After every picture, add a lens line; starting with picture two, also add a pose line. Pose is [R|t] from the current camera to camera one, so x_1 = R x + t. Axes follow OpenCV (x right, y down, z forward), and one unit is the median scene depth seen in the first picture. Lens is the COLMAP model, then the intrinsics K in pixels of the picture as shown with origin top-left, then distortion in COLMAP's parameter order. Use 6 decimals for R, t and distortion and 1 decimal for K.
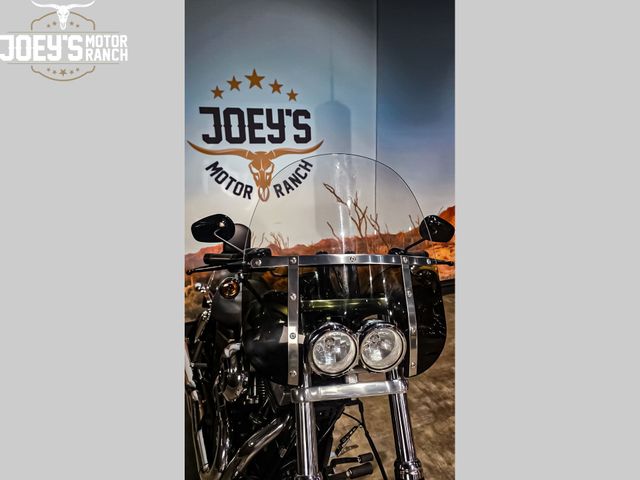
lens RADIAL K [[305.8, 0, 305.6], [0, 305.8, 234.4], [0, 0, 1]] dist [0.019722, -0.002918]
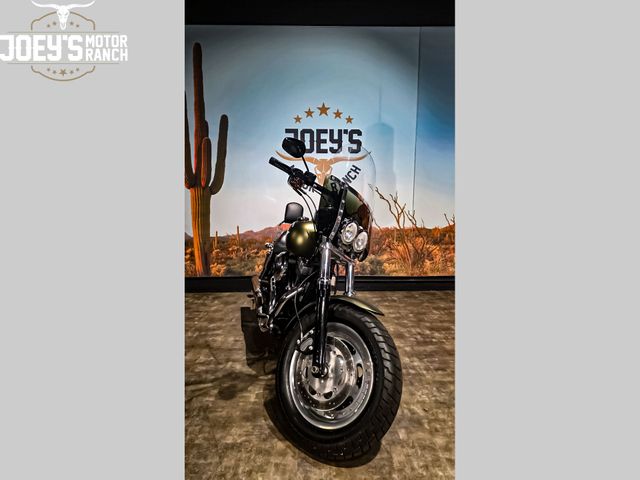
lens RADIAL K [[357.9, 0, 312.9], [0, 357.9, 237.6], [0, 0, 1]] dist [0.069634, -0.001012]
pose [[0.958437, 0.074253, -0.275472, 0.290339], [-0.097359, 0.992703, -0.071155, 0.213383], [0.268178, 0.095017, 0.958672, -0.568613]]
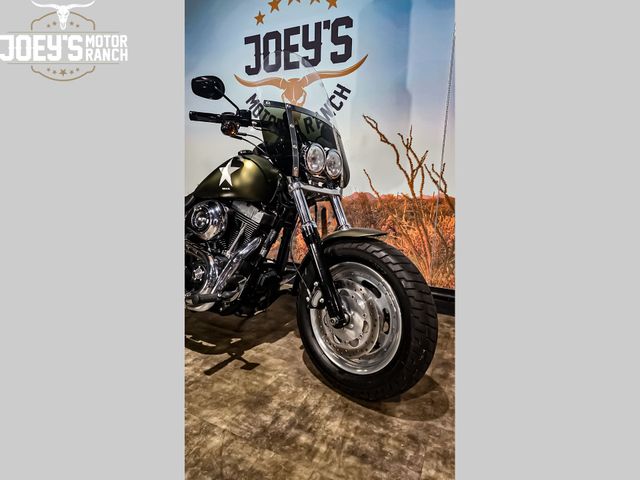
lens RADIAL K [[305.8, 0, 314.6], [0, 305.8, 236.1], [0, 0, 1]] dist [0.019722, -0.002918]
pose [[0.739381, 0.182760, -0.648009, 0.553684], [-0.189677, 0.980013, 0.059974, 0.109120], [0.646018, 0.078569, 0.759268, 0.404259]]
